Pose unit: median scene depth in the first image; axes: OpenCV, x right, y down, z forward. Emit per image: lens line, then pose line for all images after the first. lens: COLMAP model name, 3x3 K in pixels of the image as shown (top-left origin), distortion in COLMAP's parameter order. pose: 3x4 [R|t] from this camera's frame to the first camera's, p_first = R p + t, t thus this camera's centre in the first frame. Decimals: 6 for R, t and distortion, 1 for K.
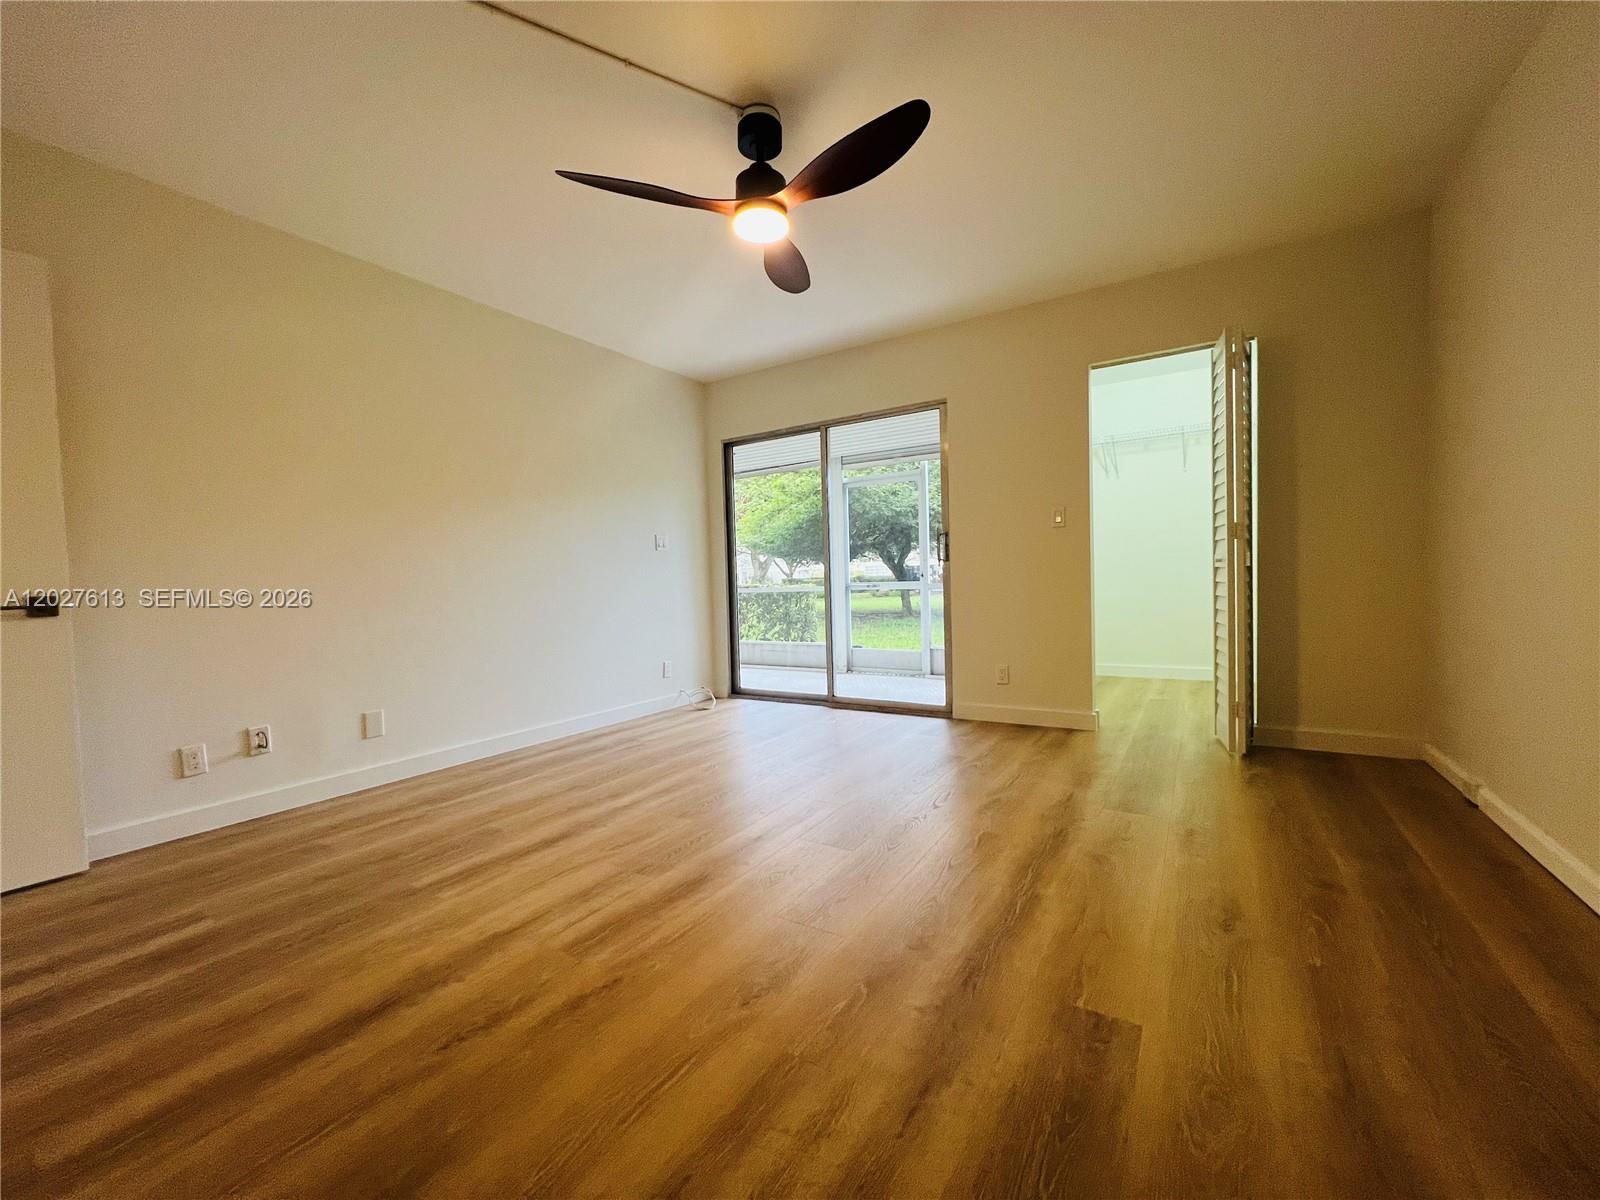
lens RADIAL K [[637.4, 0, 800.3], [0, 637.4, 594.4], [0, 0, 1]] dist [0.001284, 0.000008]
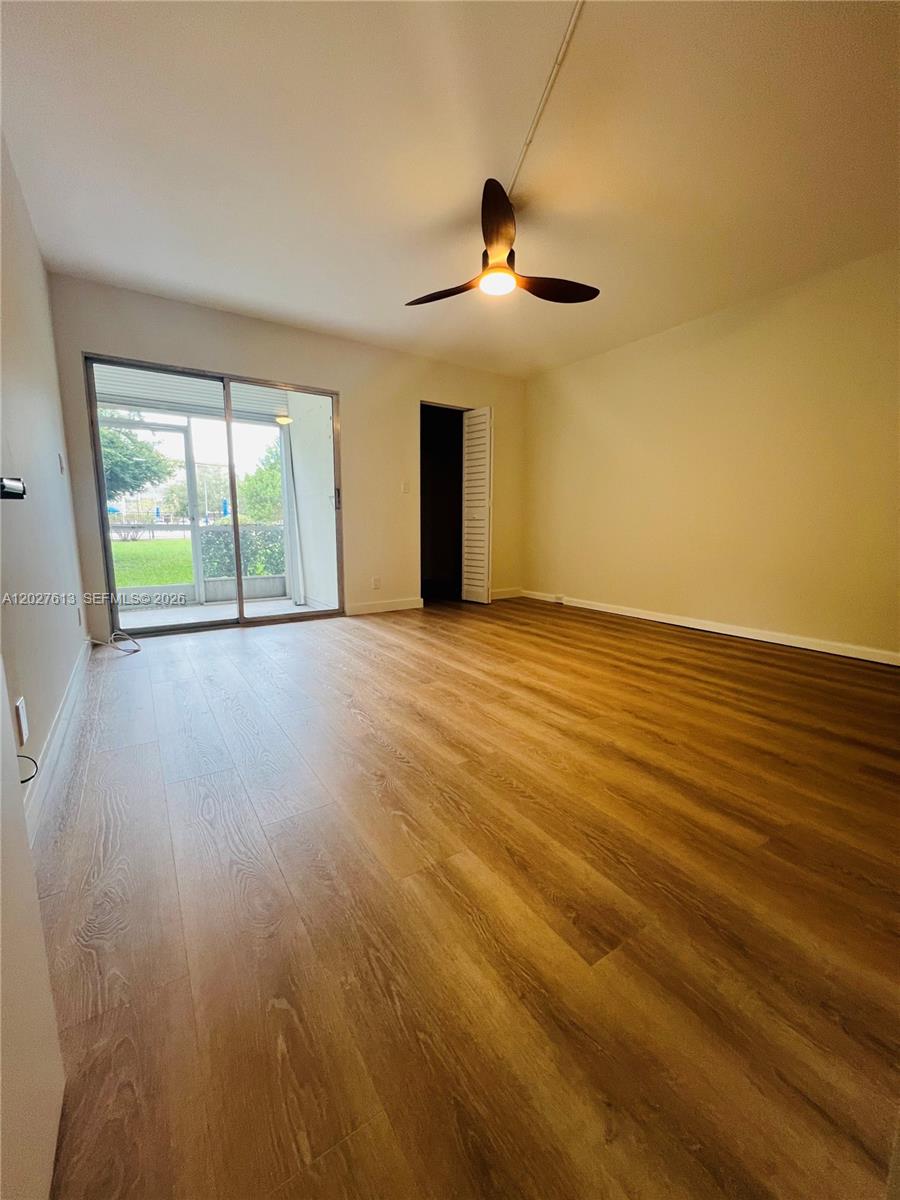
lens RADIAL K [[478.1, 0, 447.1], [0, 478.1, 597.9], [0, 0, 1]] dist [0.001284, 0.000008]
pose [[0.410015, -0.105962, 0.905903, -1.406239], [0.004045, 0.993430, 0.114369, 0.052123], [-0.912070, -0.043229, 0.407749, 0.684624]]
